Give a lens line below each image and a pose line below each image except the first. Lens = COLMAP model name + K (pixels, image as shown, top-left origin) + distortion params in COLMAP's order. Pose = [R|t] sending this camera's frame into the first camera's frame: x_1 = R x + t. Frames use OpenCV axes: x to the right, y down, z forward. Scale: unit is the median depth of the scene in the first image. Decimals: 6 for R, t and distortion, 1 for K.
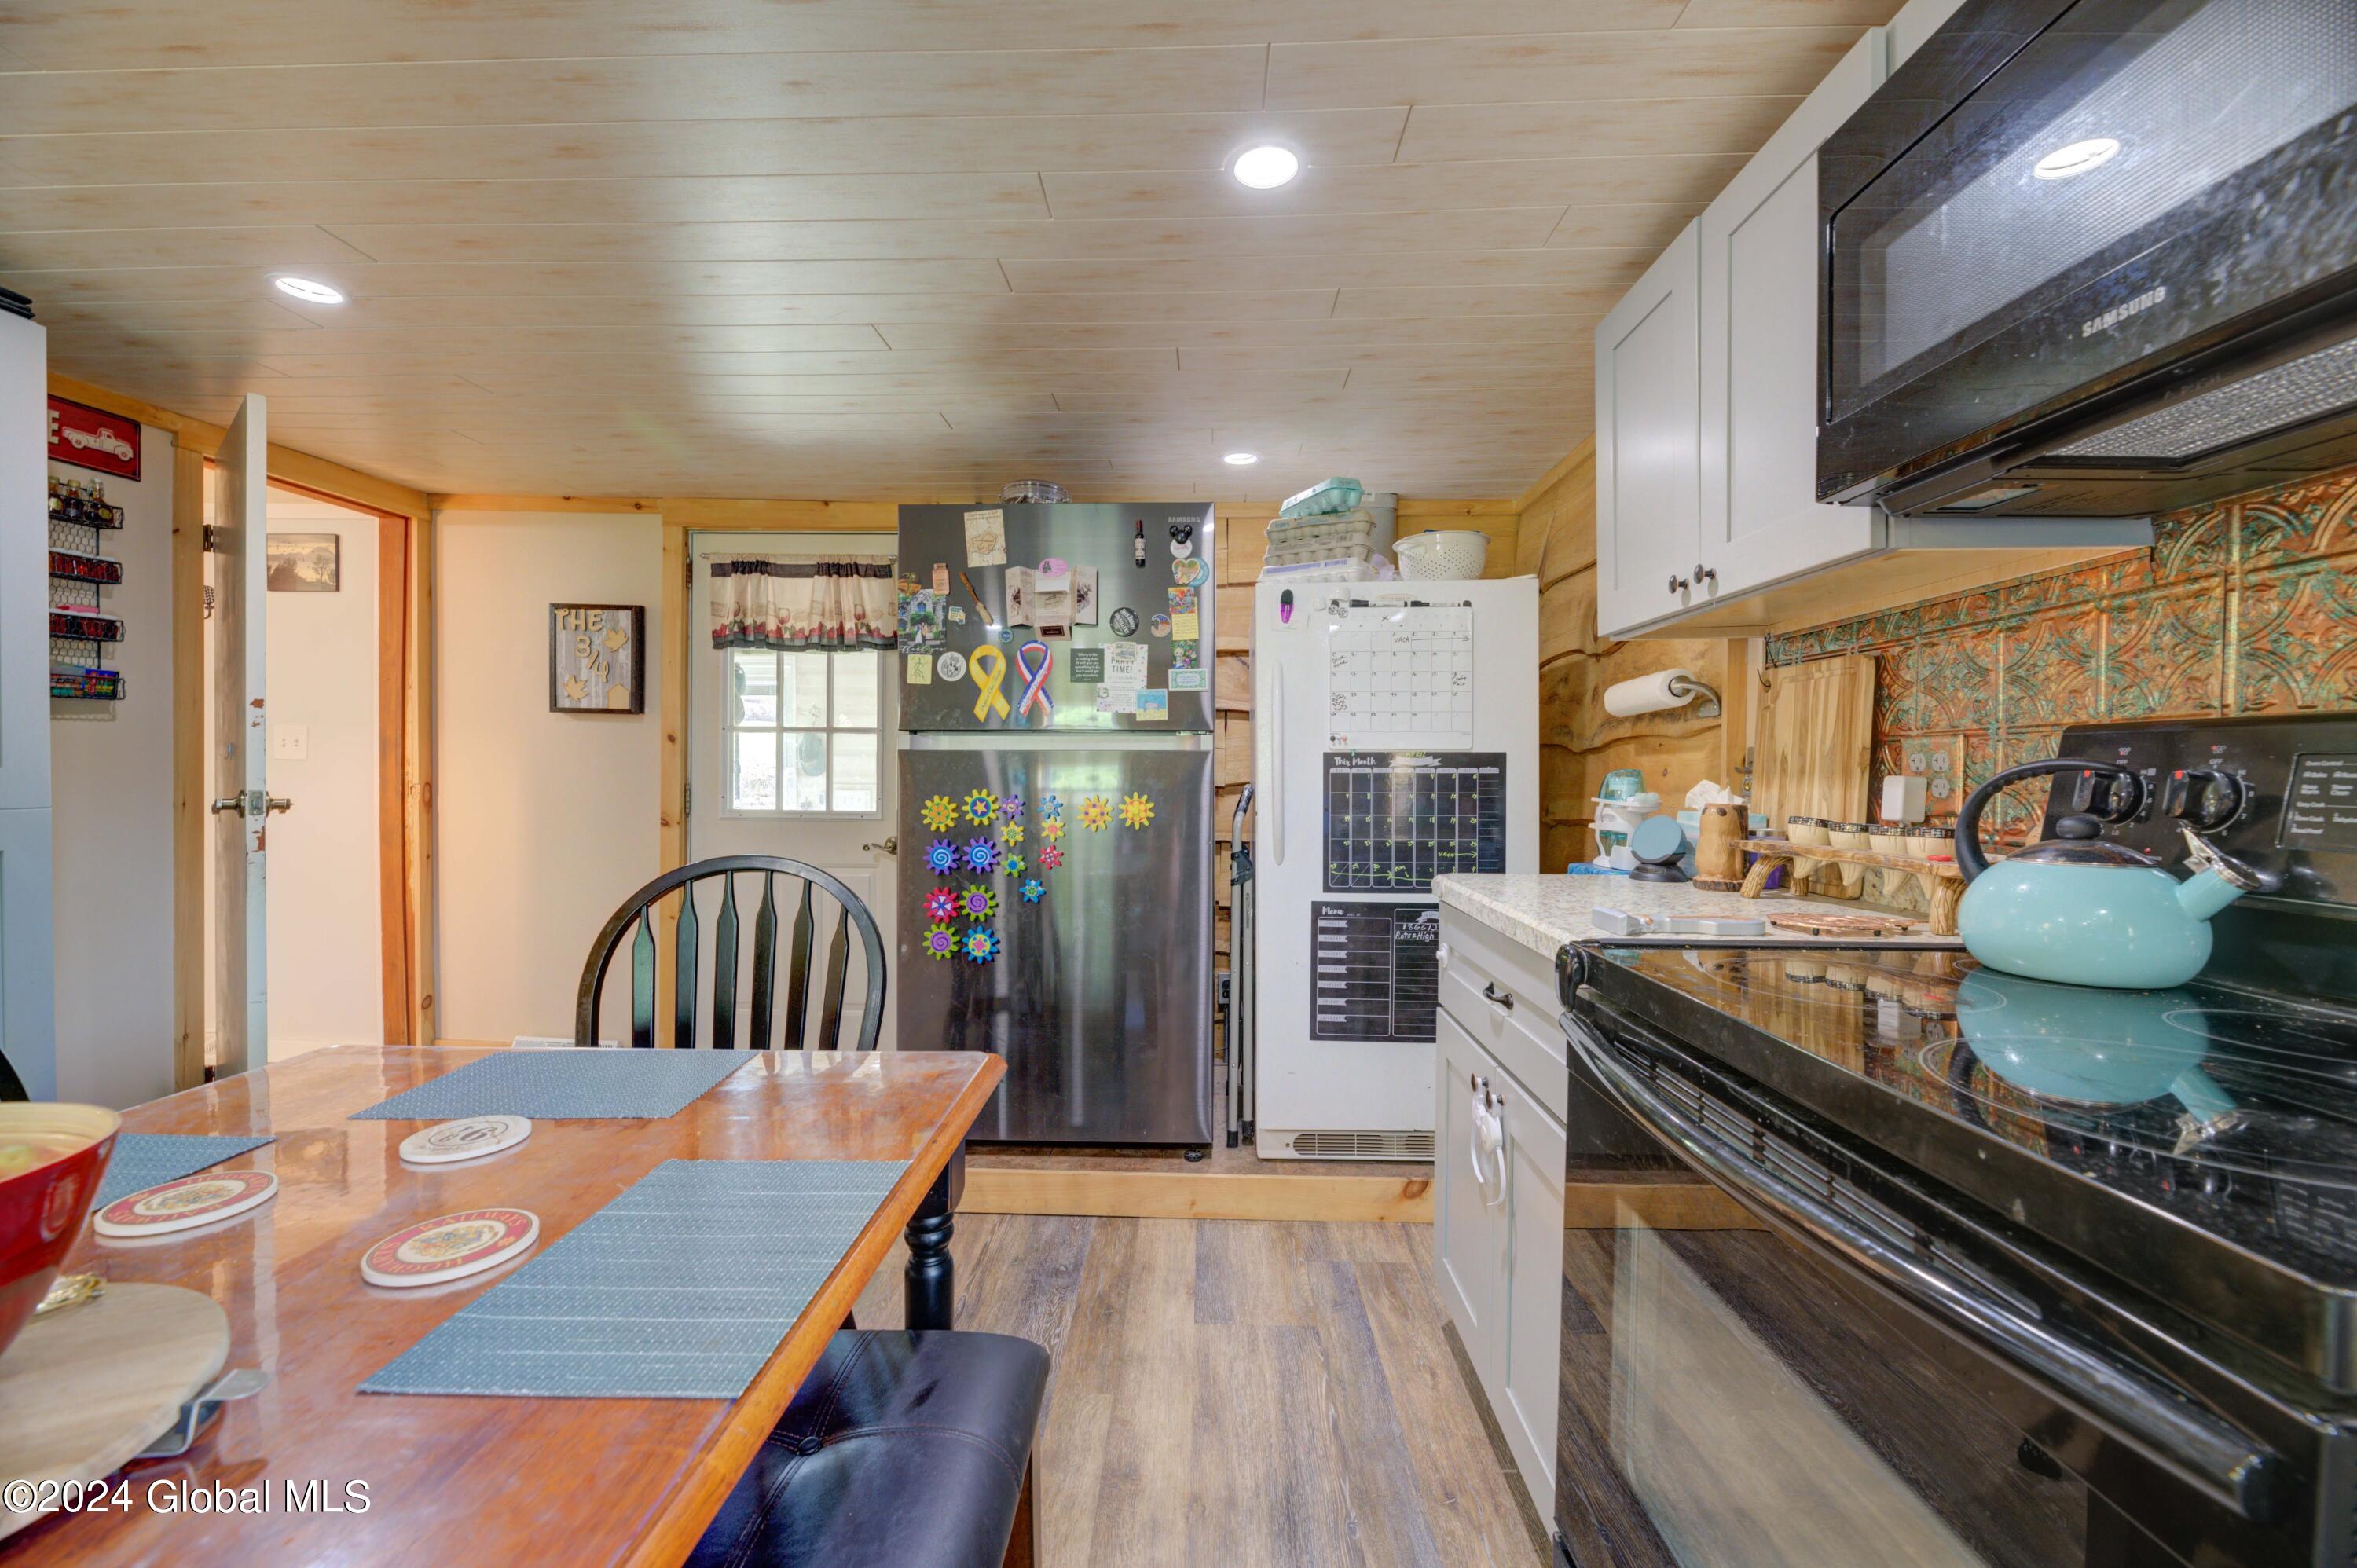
lens RADIAL K [[941.1, 0, 1169.4], [0, 941.1, 795.1], [0, 0, 1]] dist [-0.004535, -0.001254]
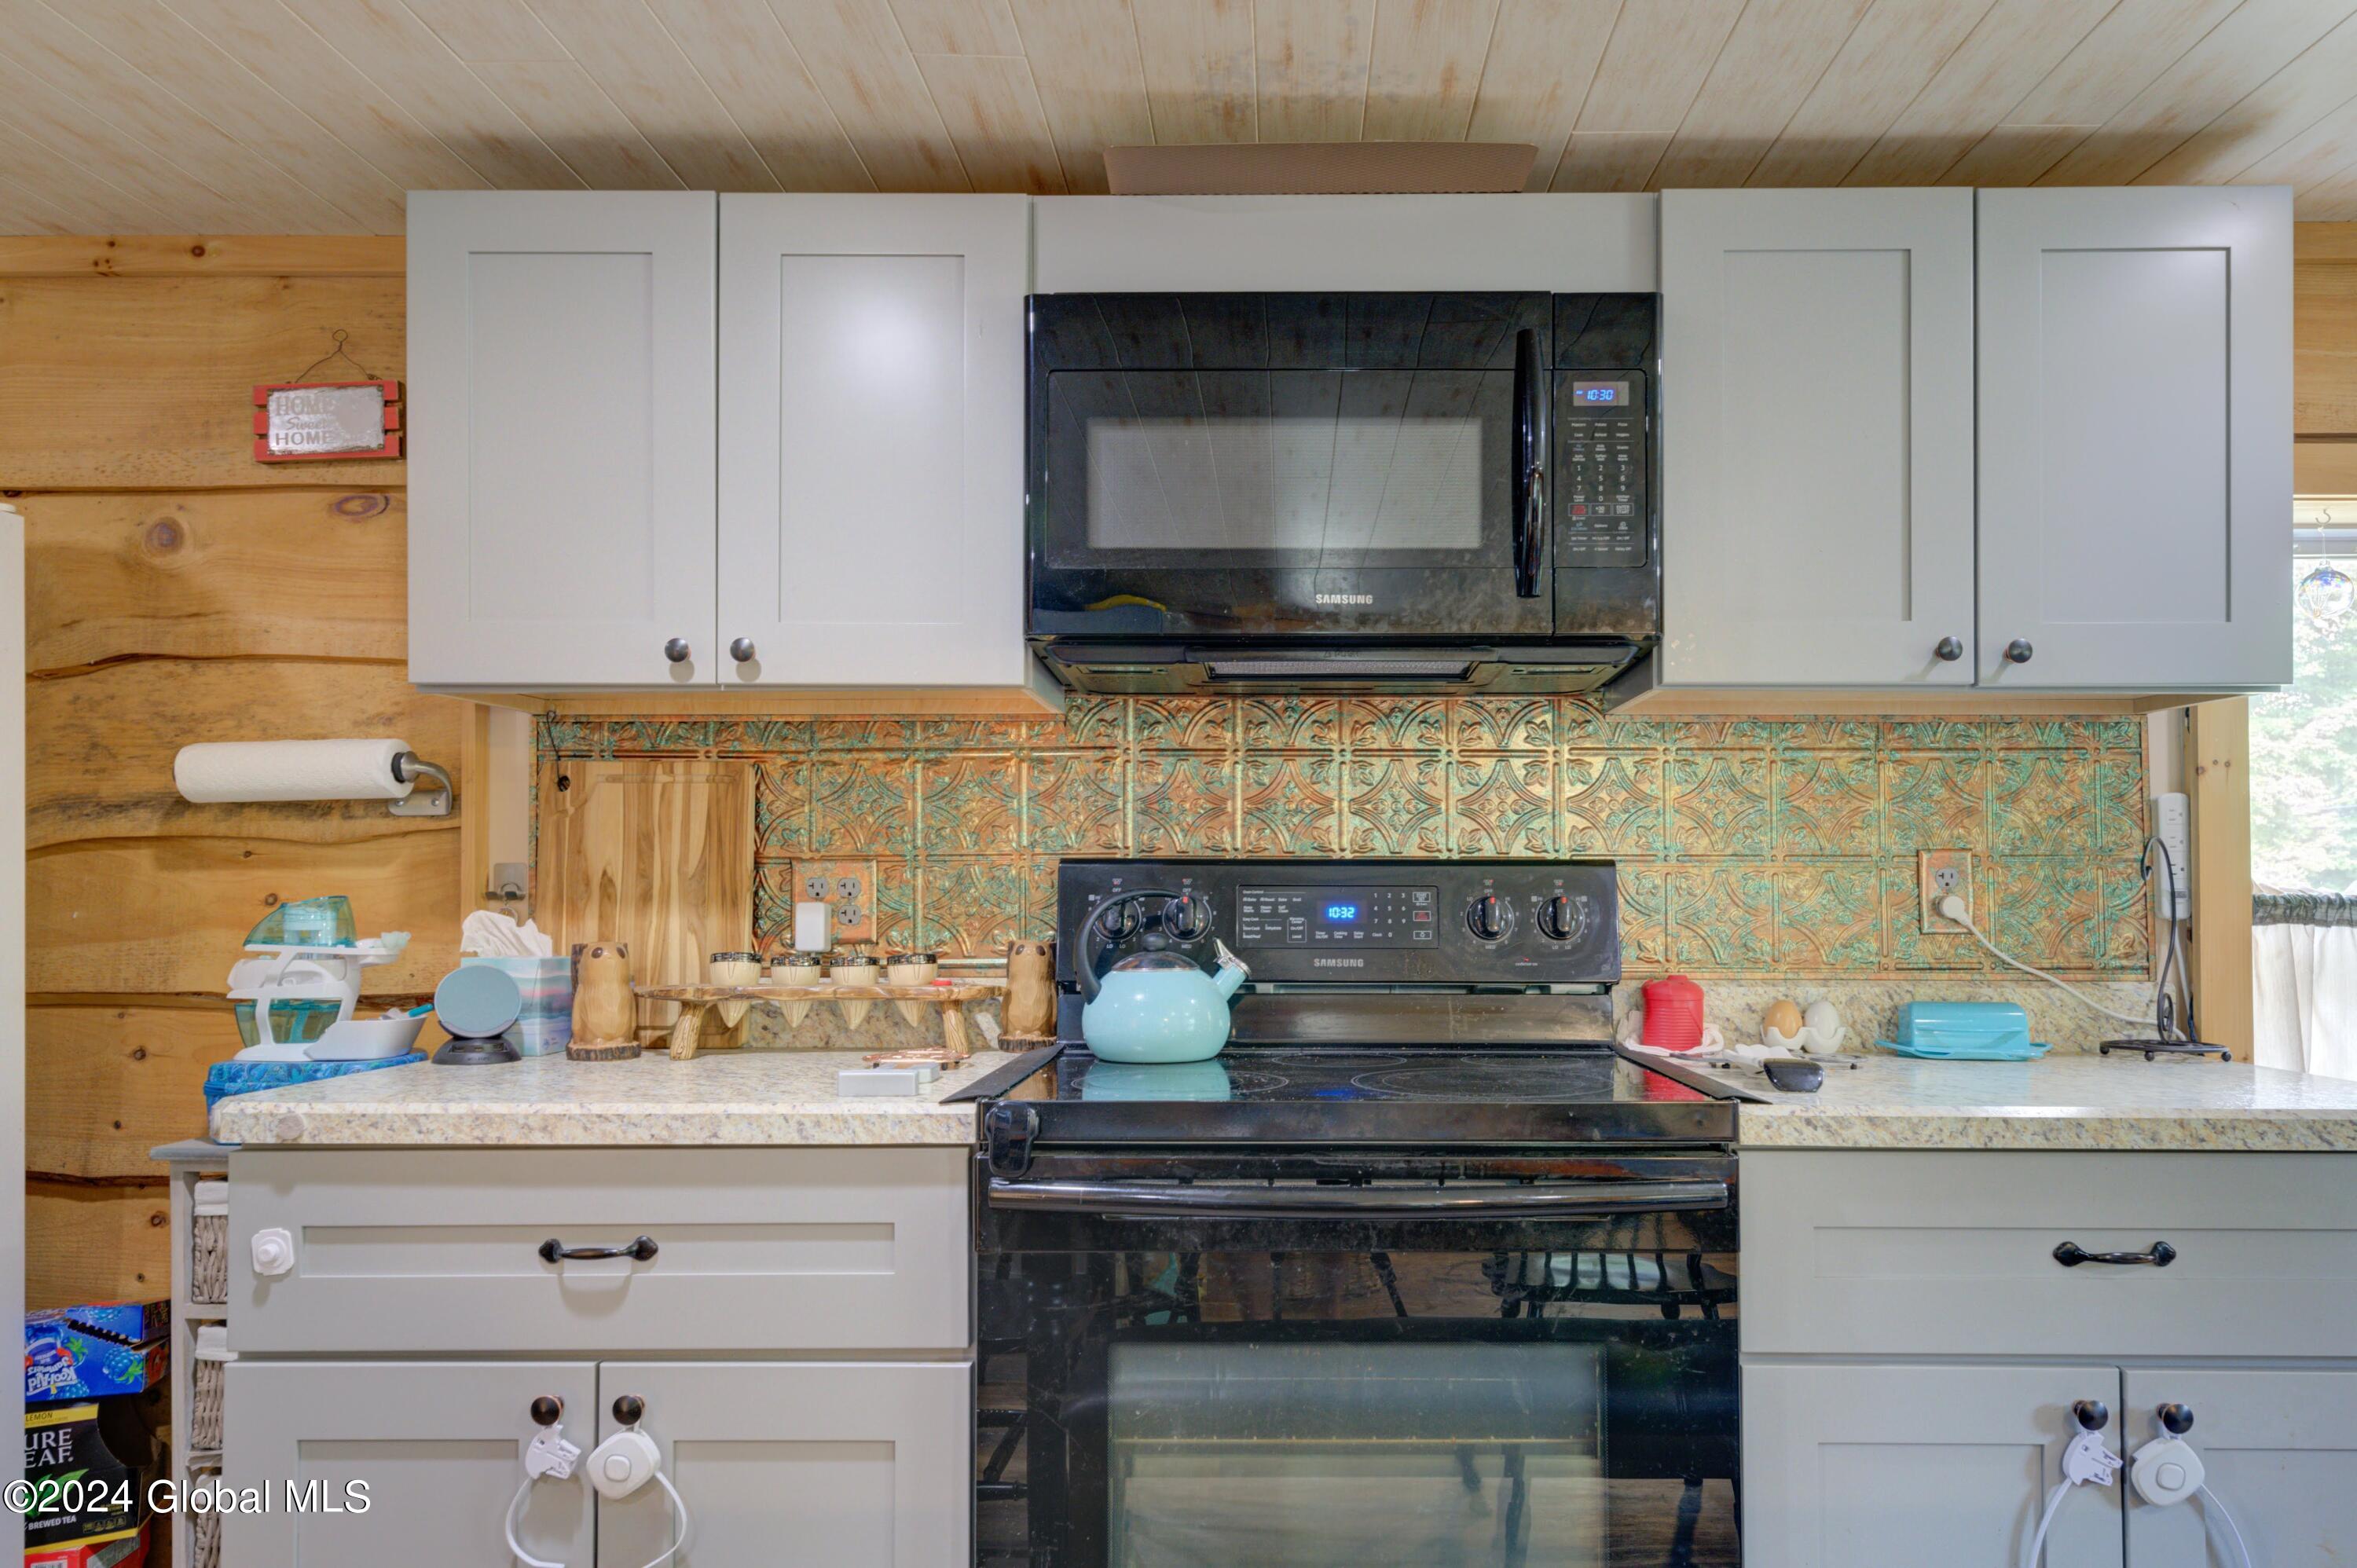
lens RADIAL K [[1550.2, 0, 1299.9], [0, 1550.2, 860.9], [0, 0, 1]] dist [0.005963, 0.000121]
pose [[-0.025844, 0.018491, 0.999495, -0.456640], [0.026286, 0.999496, -0.017811, -0.013096], [-0.999320, 0.025812, -0.026317, 0.343951]]
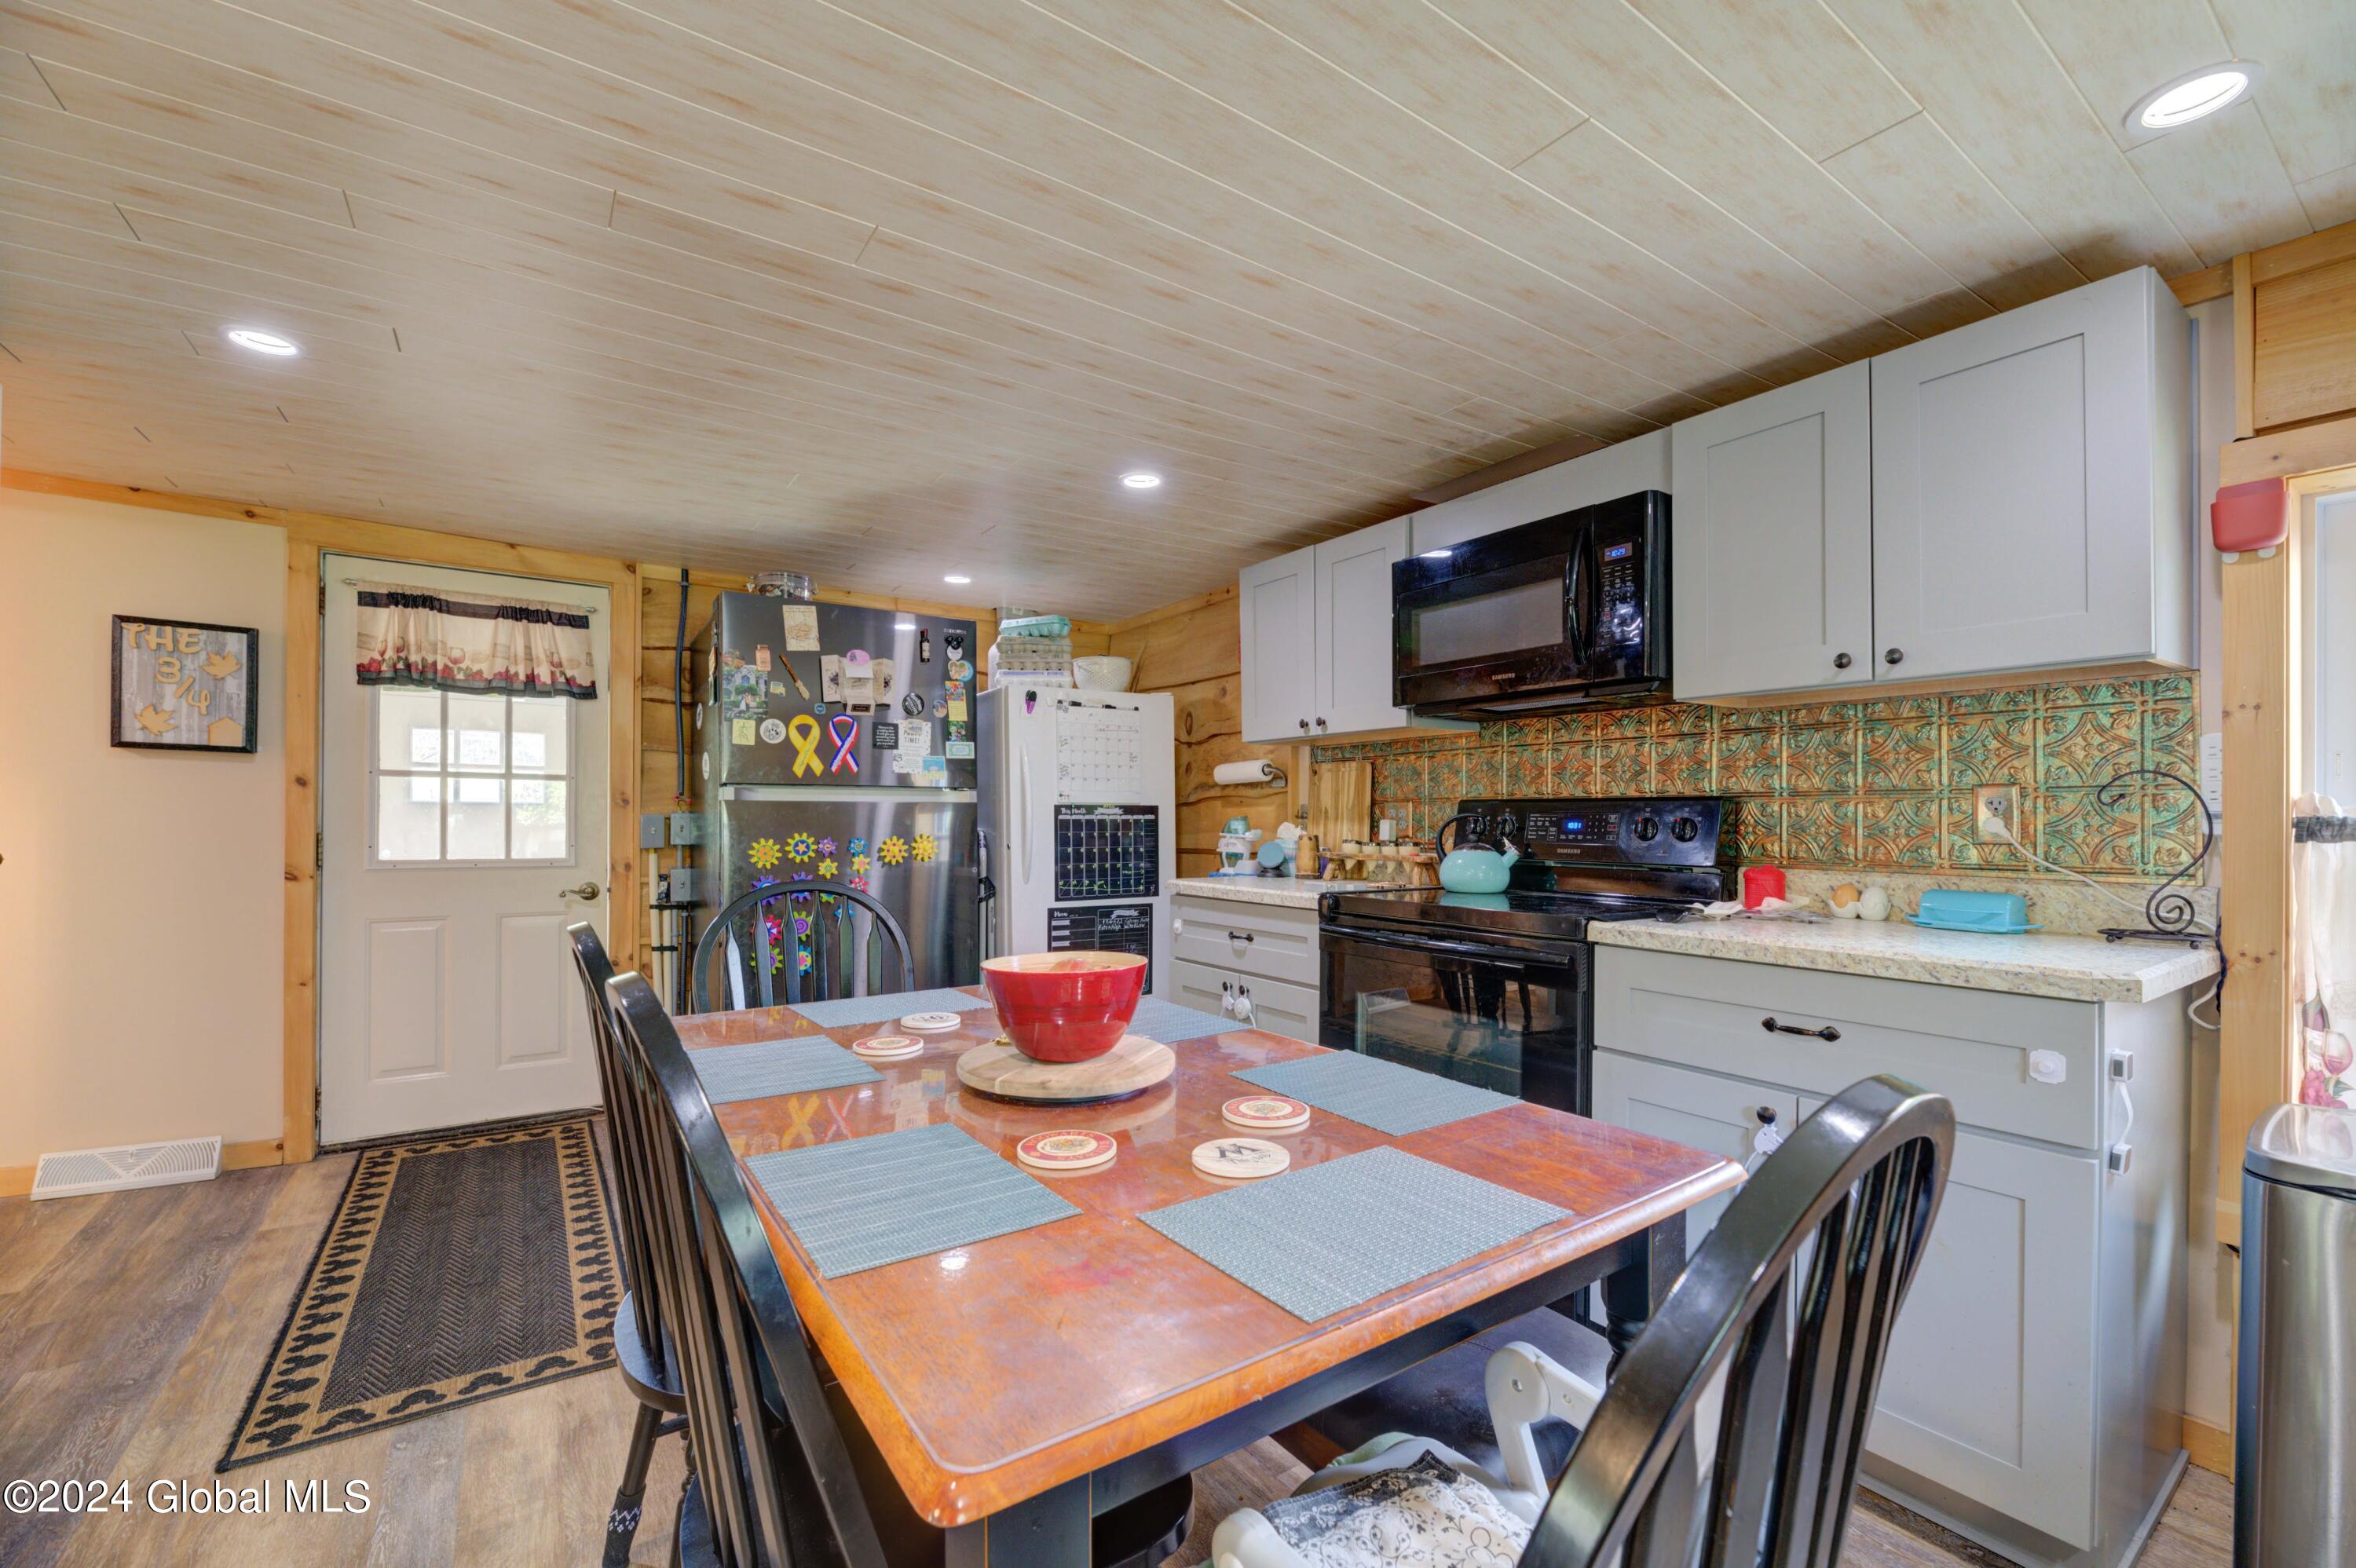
lens RADIAL K [[966.7, 0, 1172.9], [0, 966.7, 819.0], [0, 0, 1]] dist [-0.004765, -0.000584]
pose [[0.807095, -0.001941, 0.590419, -0.570391], [0.015711, 0.999711, -0.018190, 0.006678], [-0.590213, 0.023957, 0.806892, -0.309081]]
